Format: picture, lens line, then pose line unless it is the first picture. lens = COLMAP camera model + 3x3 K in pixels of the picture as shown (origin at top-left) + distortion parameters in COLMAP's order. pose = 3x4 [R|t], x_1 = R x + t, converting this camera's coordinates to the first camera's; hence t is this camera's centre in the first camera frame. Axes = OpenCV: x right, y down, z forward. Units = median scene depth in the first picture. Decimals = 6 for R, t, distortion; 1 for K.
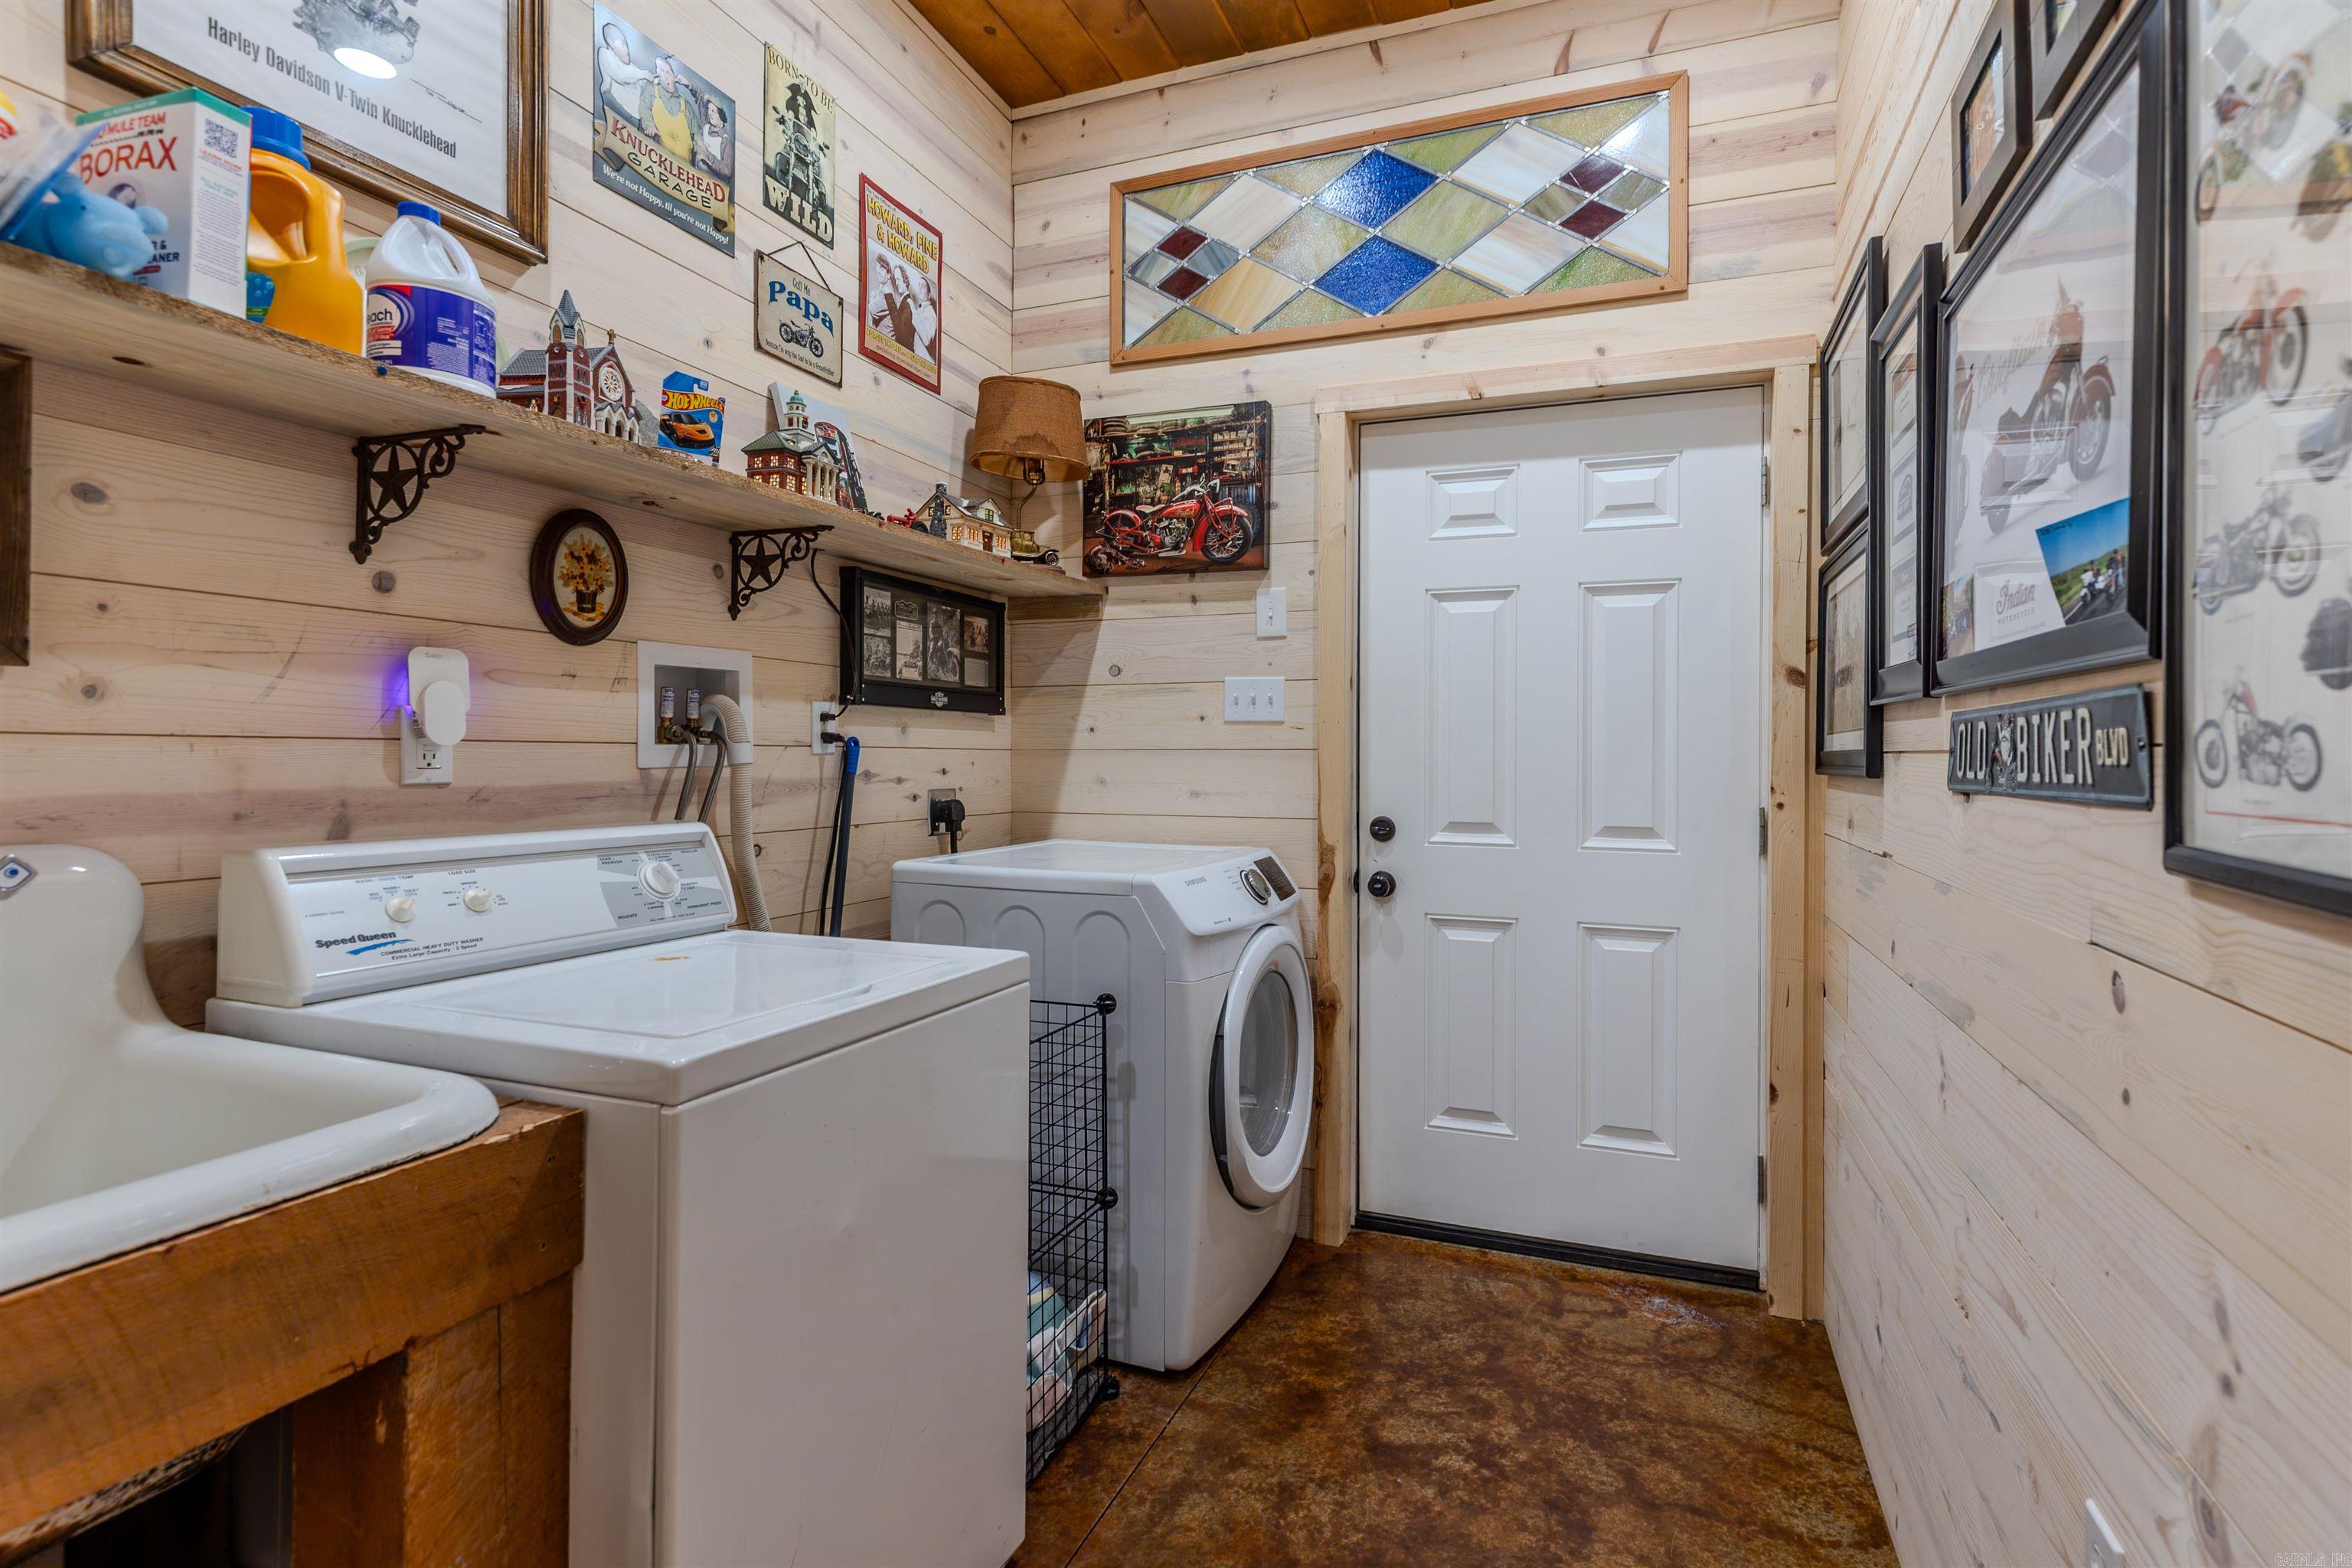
lens RADIAL K [[1137.6, 0, 1196.4], [0, 1137.6, 746.6], [0, 0, 1]] dist [0.011522, -0.000805]
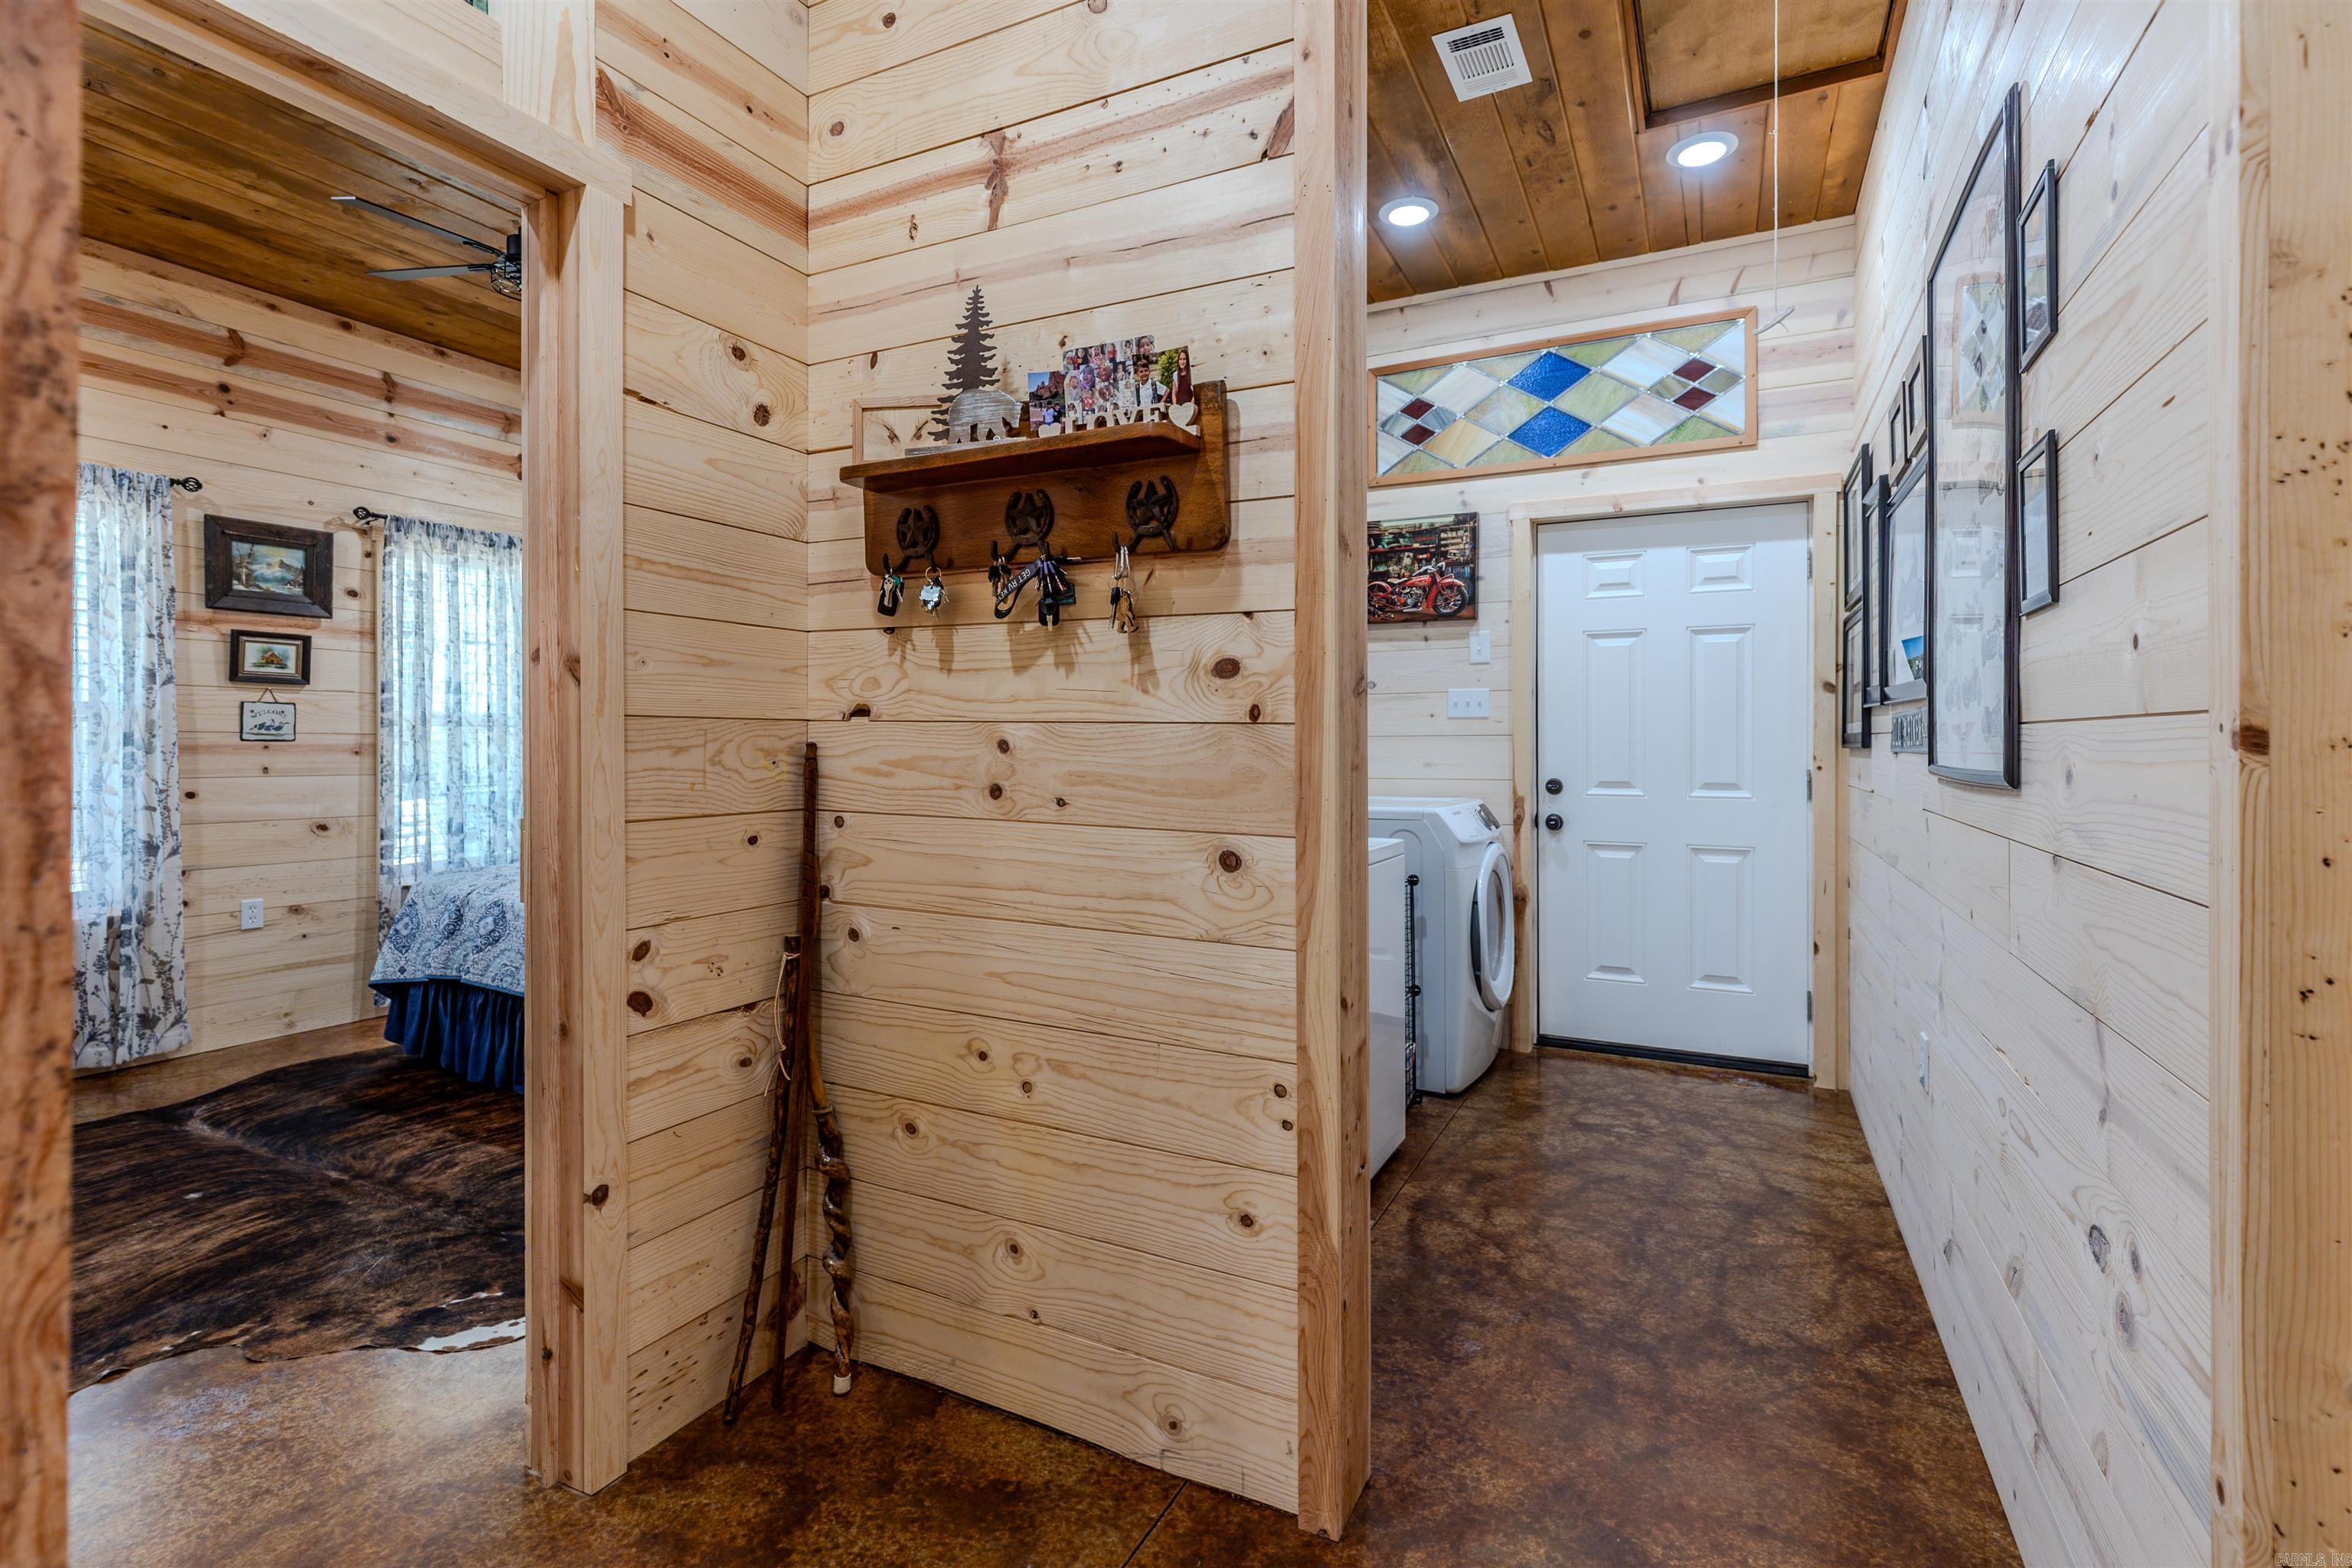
lens RADIAL K [[1078.3, 0, 1191.3], [0, 1078.3, 739.7], [0, 0, 1]] dist [0.015284, -0.002844]
pose [[0.996484, -0.006970, -0.083496, -0.218848], [0.007225, 0.999970, 0.002759, 0.001441], [0.083475, -0.003353, 0.996504, -0.537971]]
